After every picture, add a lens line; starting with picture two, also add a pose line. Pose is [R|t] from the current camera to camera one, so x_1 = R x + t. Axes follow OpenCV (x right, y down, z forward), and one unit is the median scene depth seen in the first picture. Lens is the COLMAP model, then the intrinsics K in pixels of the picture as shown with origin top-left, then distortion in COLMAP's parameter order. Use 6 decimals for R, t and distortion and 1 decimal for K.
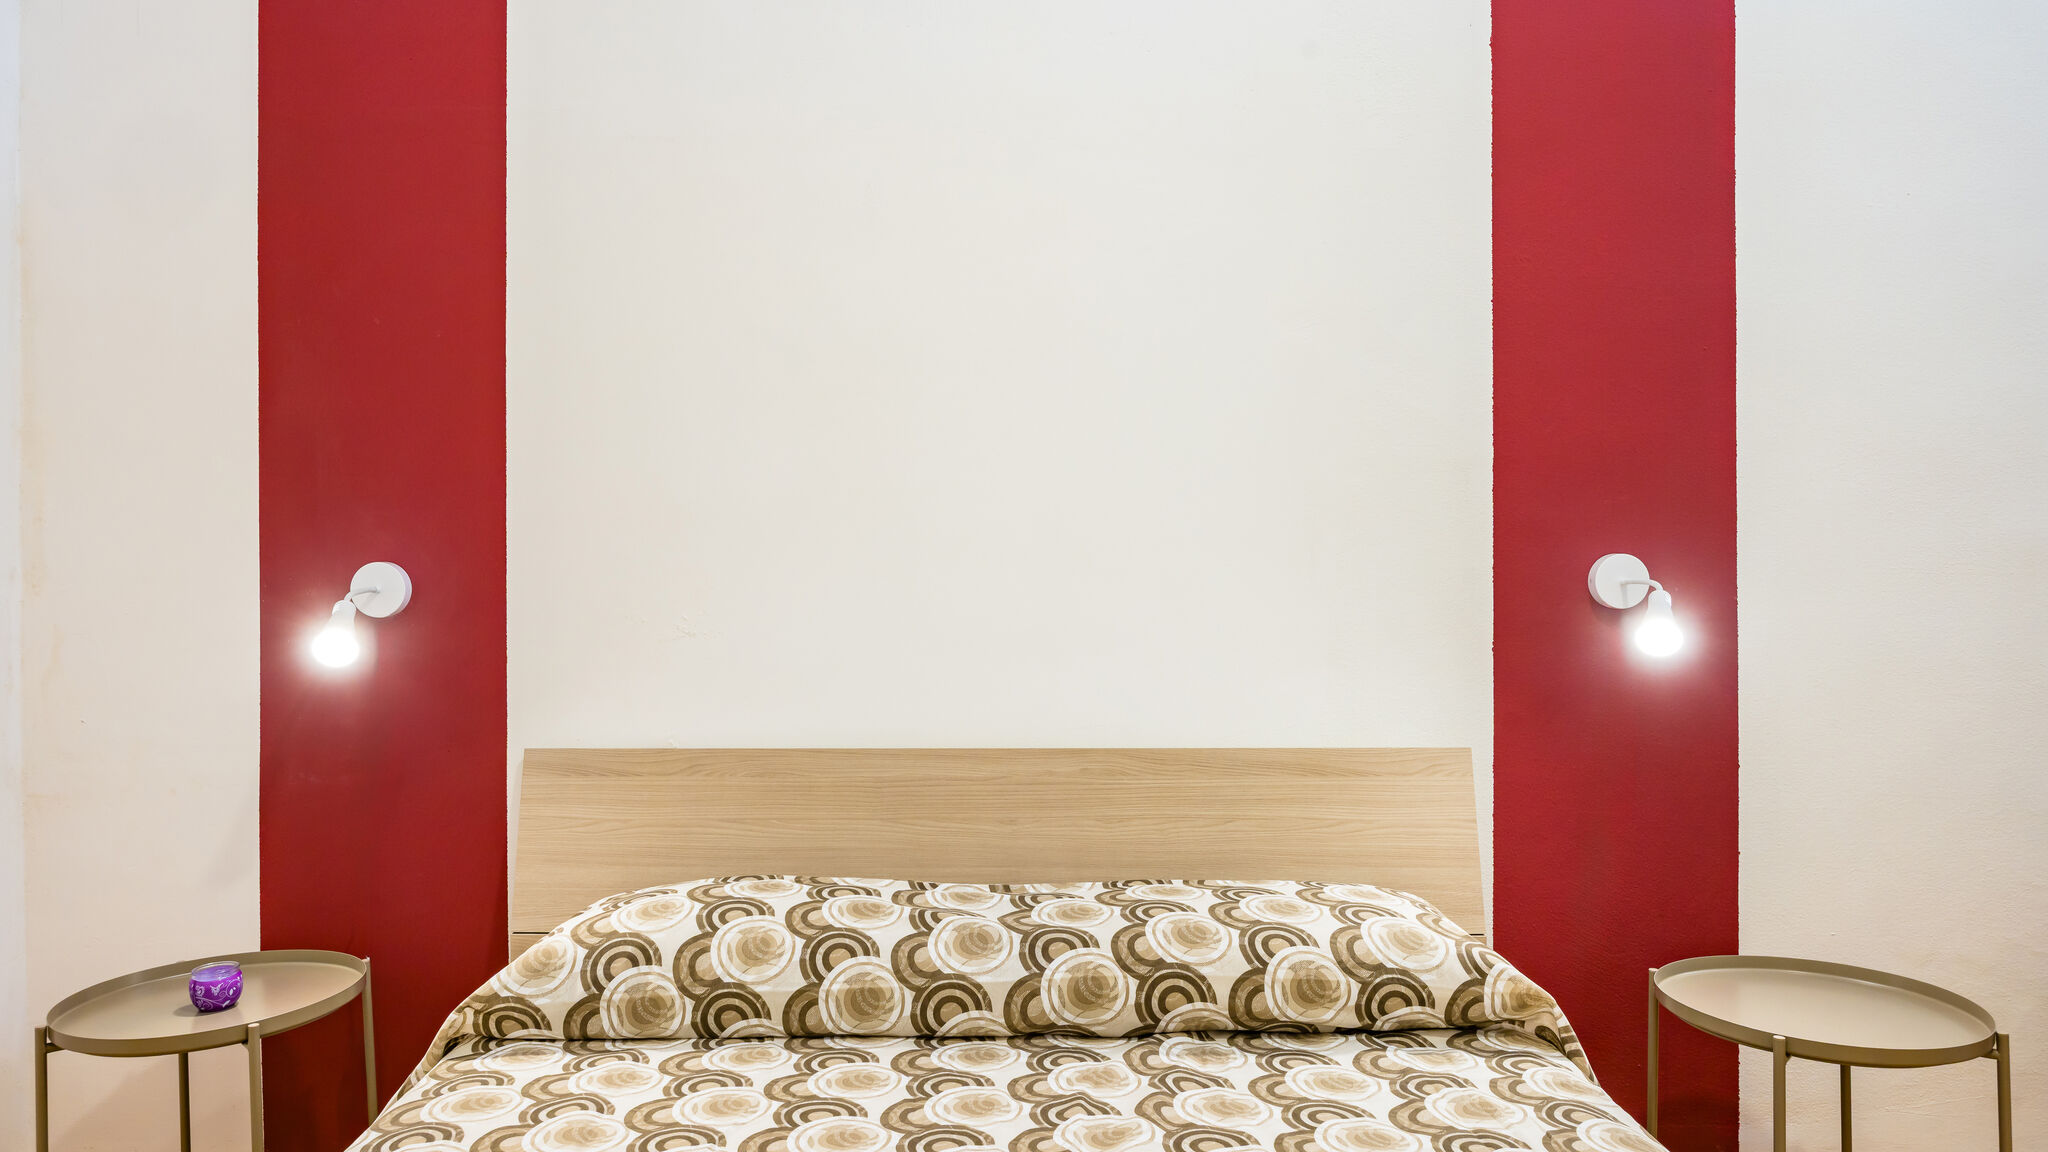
lens RADIAL K [[1403.4, 0, 1021.6], [0, 1403.4, 556.7], [0, 0, 1]] dist [-0.000991, -0.008029]
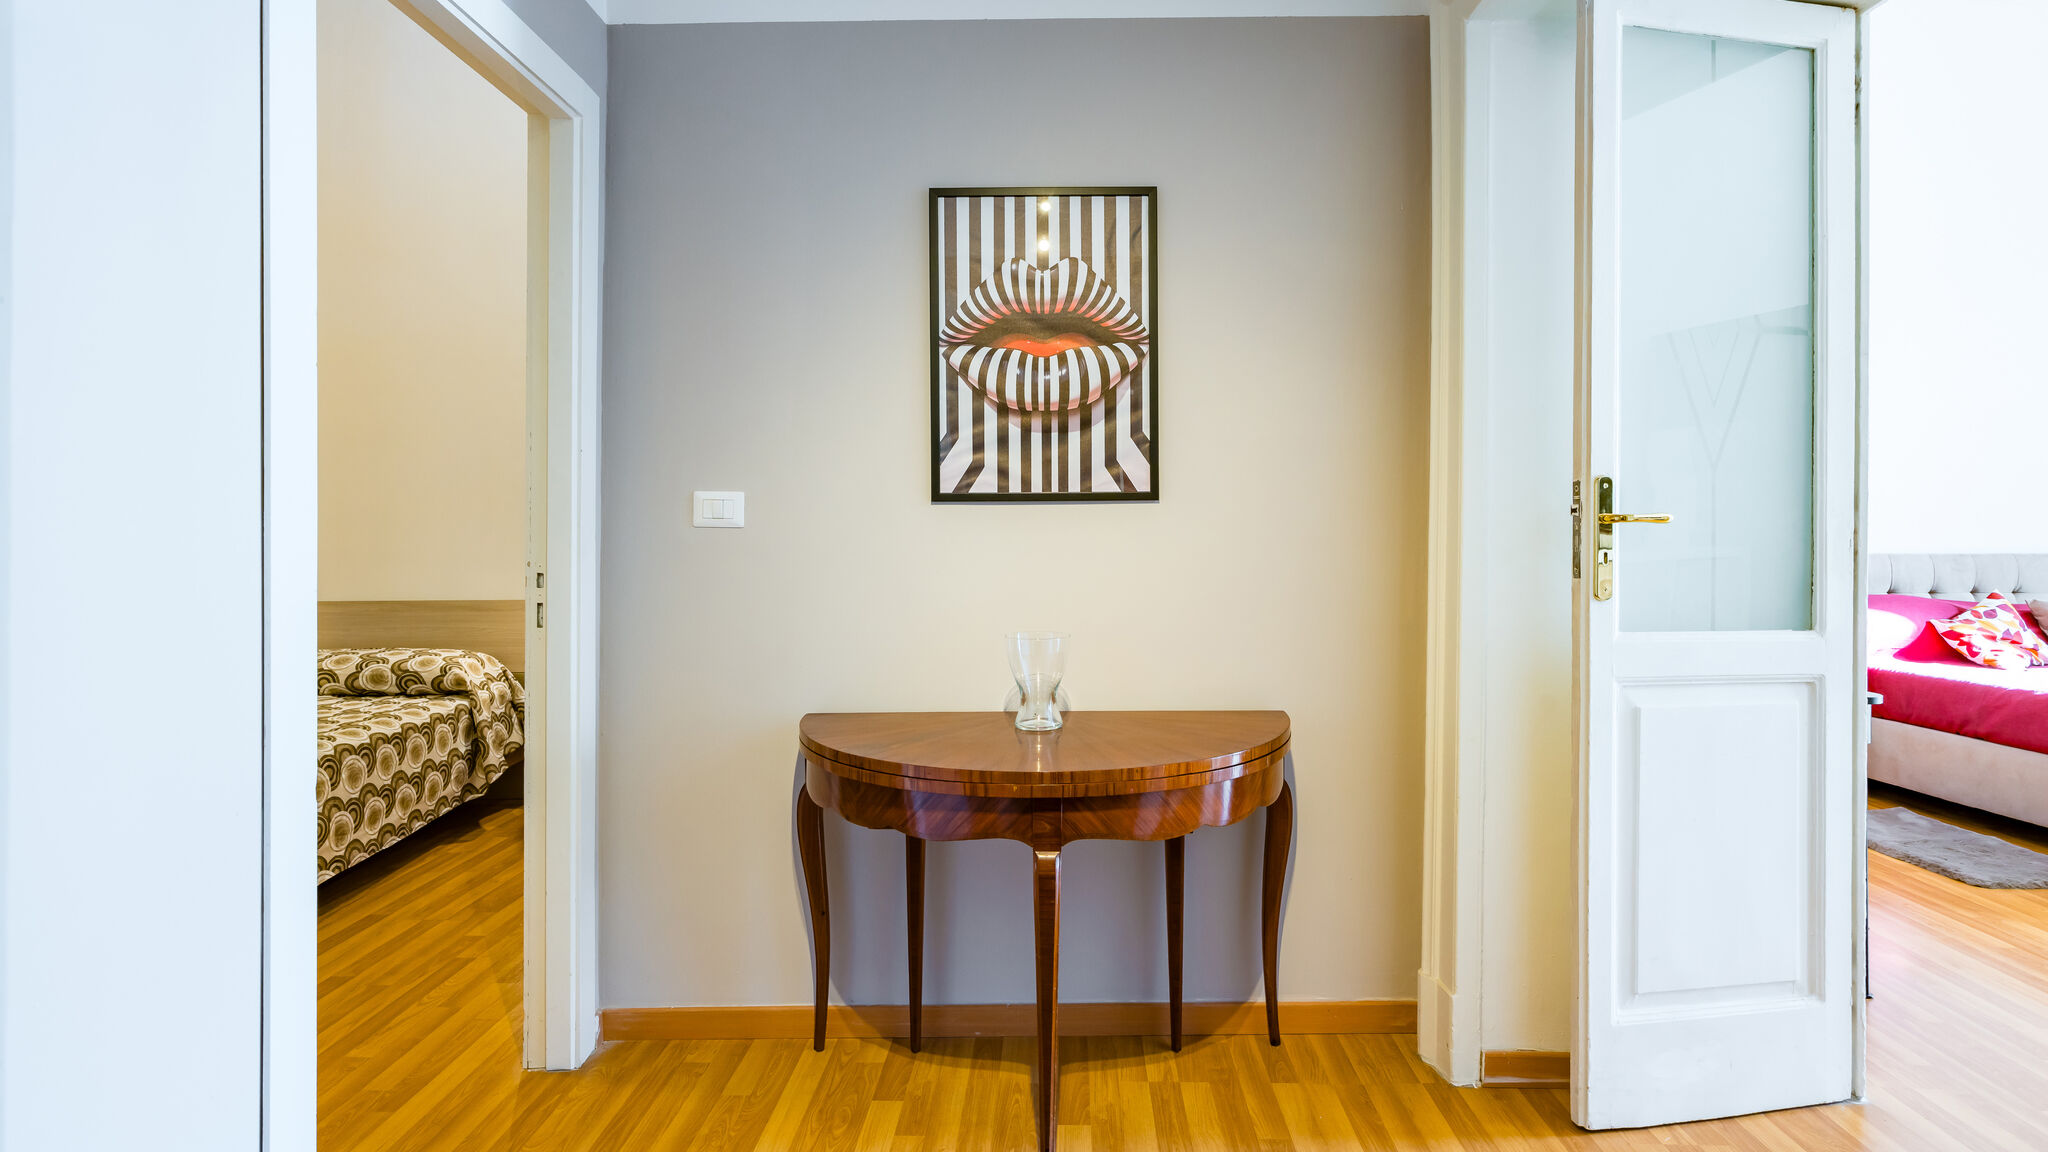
lens RADIAL K [[958.8, 0, 1033.7], [0, 958.8, 540.3], [0, 0, 1]] dist [-0.008146, 0.000112]
pose [[0.997281, -0.000245, 0.073692, 1.366156], [-0.000962, 0.999866, 0.016350, 0.000561], [-0.073686, -0.016376, 0.997147, -0.988363]]
